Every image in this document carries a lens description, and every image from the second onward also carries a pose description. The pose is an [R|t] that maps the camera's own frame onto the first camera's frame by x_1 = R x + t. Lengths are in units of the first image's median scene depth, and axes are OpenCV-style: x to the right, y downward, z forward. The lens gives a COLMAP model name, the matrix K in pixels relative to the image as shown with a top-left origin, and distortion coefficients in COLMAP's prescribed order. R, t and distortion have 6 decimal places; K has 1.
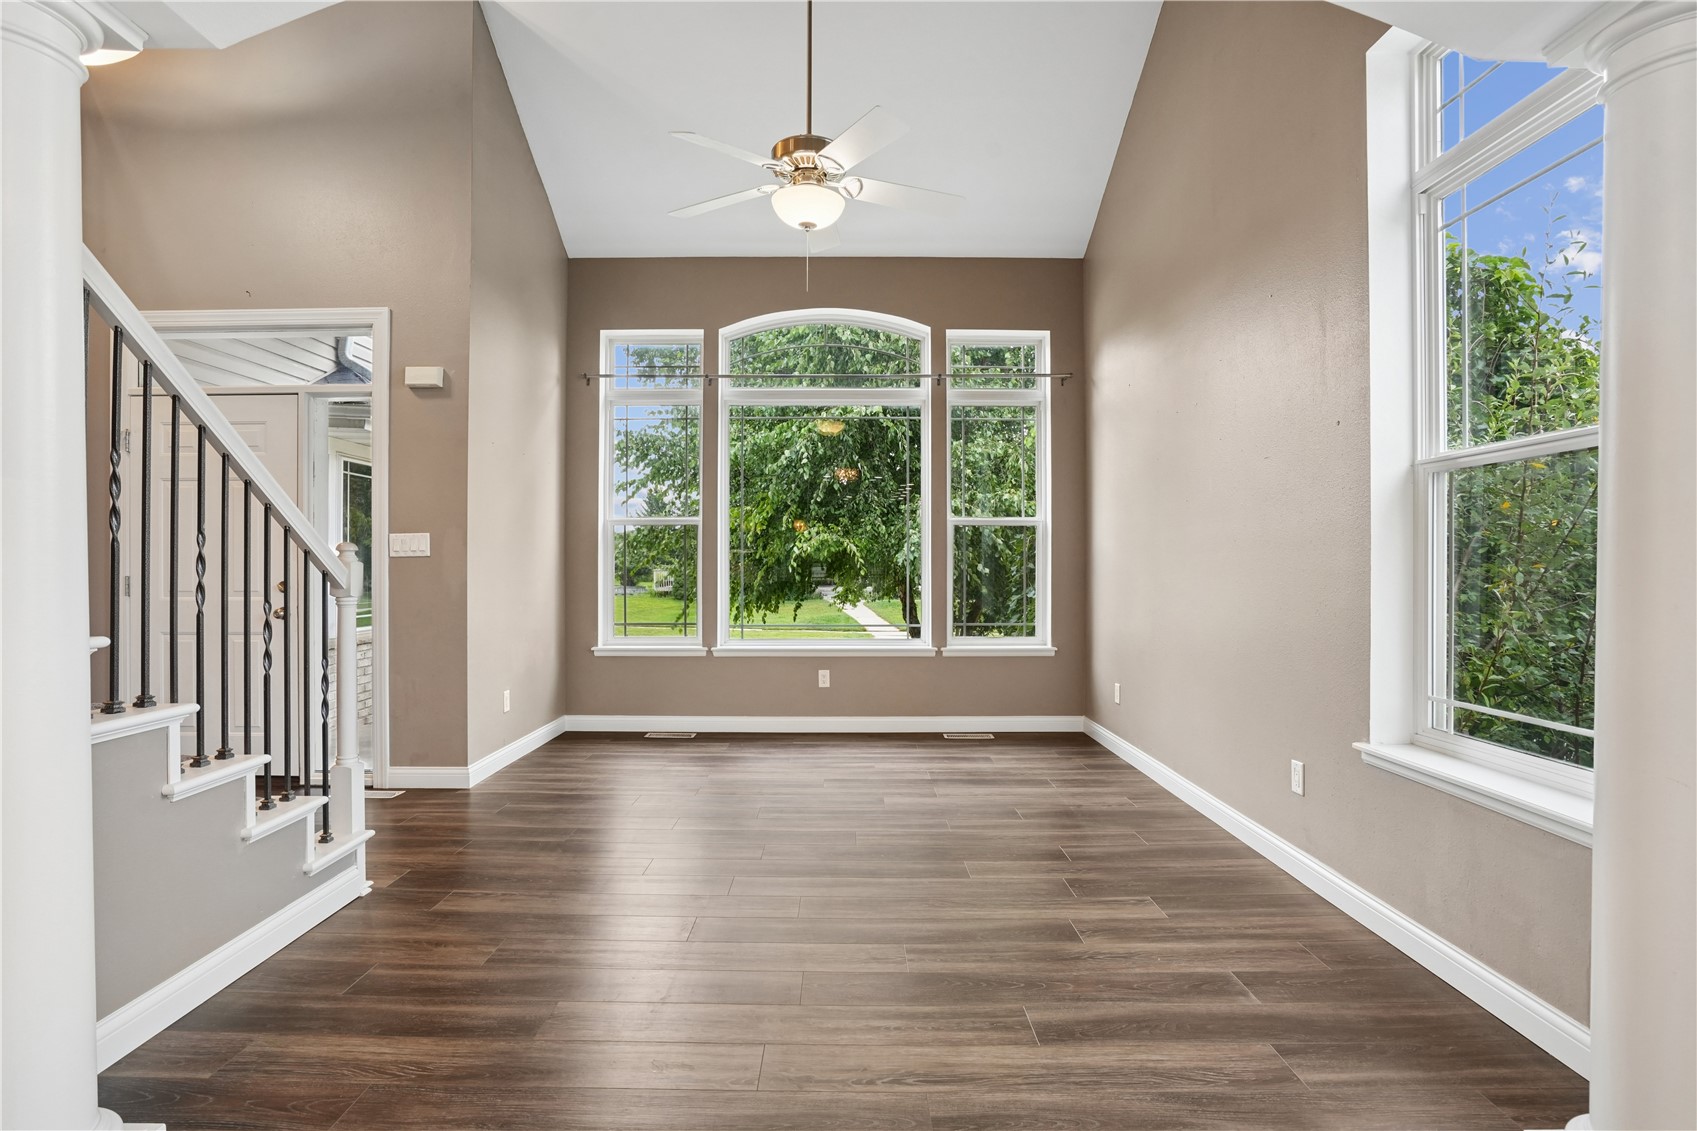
lens RADIAL K [[790.5, 0, 848.2], [0, 790.5, 563.7], [0, 0, 1]] dist [-0.027193, 0.000780]
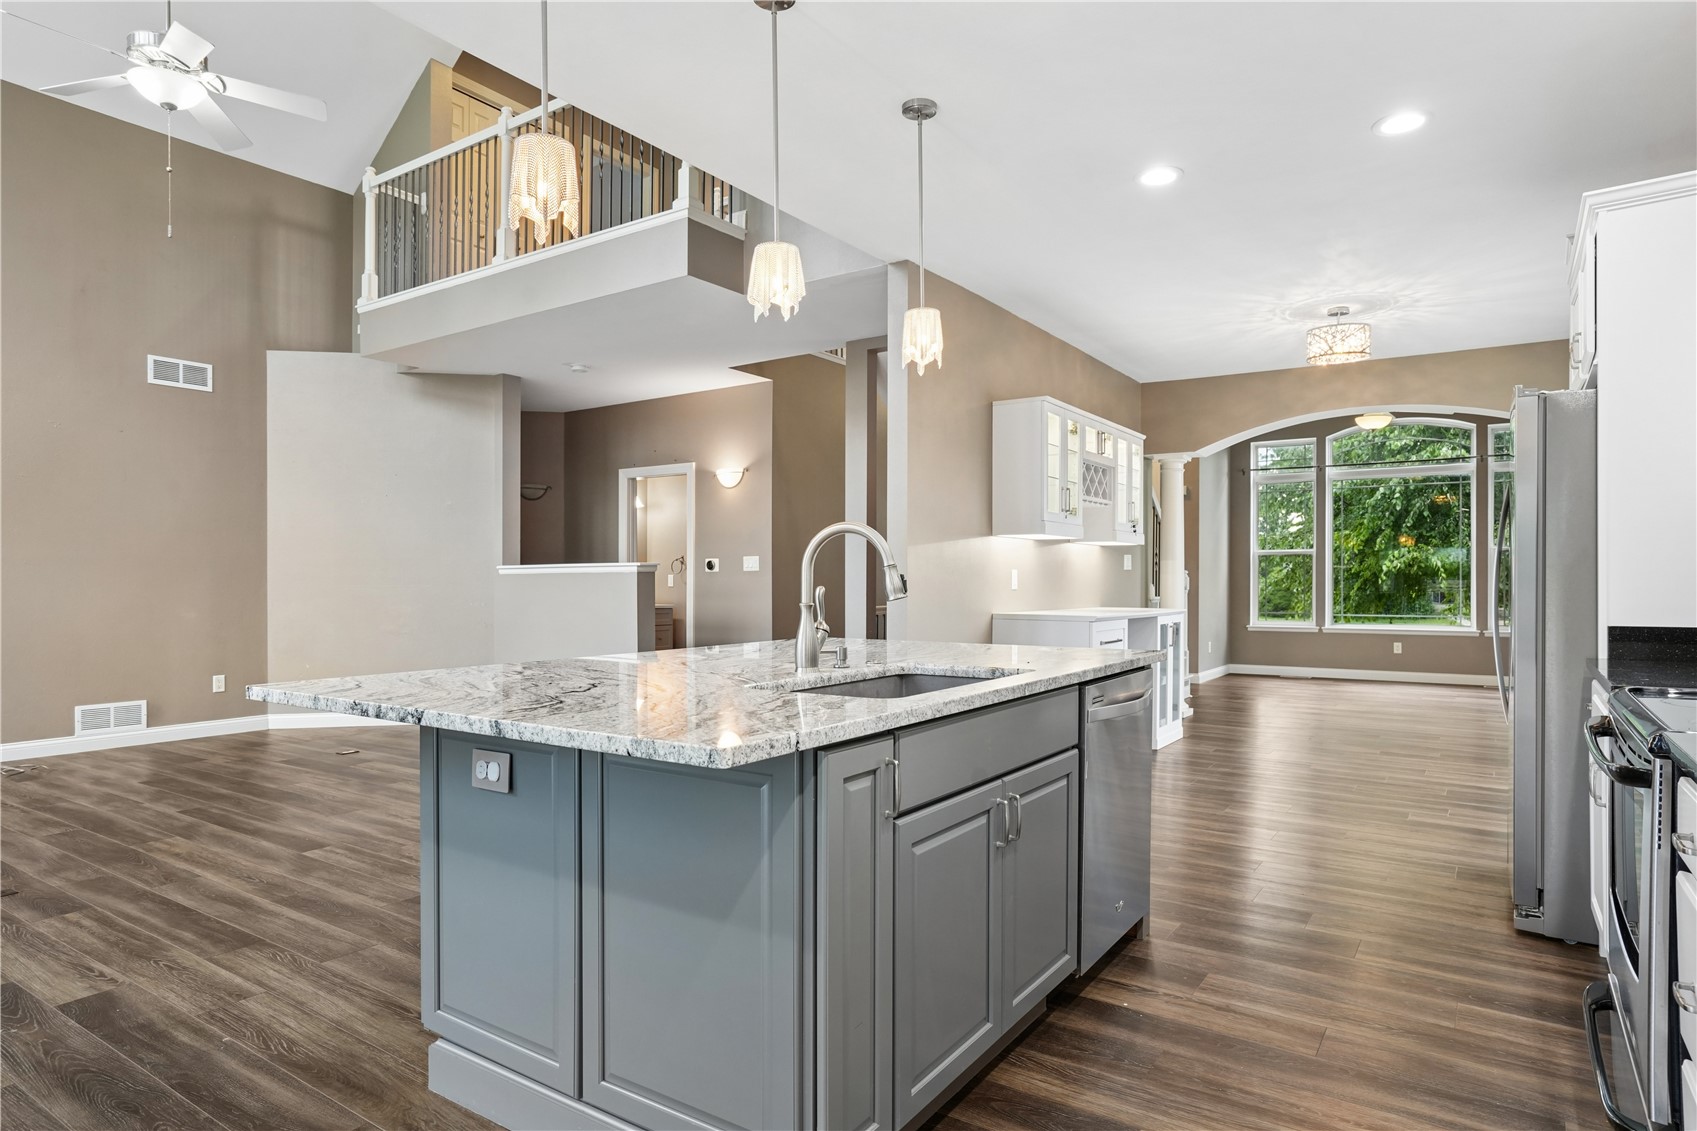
lens RADIAL K [[963.0, 0, 883.3], [0, 963.0, 568.8], [0, 0, 1]] dist [0.000832, 0.002365]
pose [[0.836462, -0.002801, -0.548017, 0.104243], [0.001211, 0.999994, -0.003263, -0.007442], [0.548023, 0.002066, 0.836461, -0.755545]]
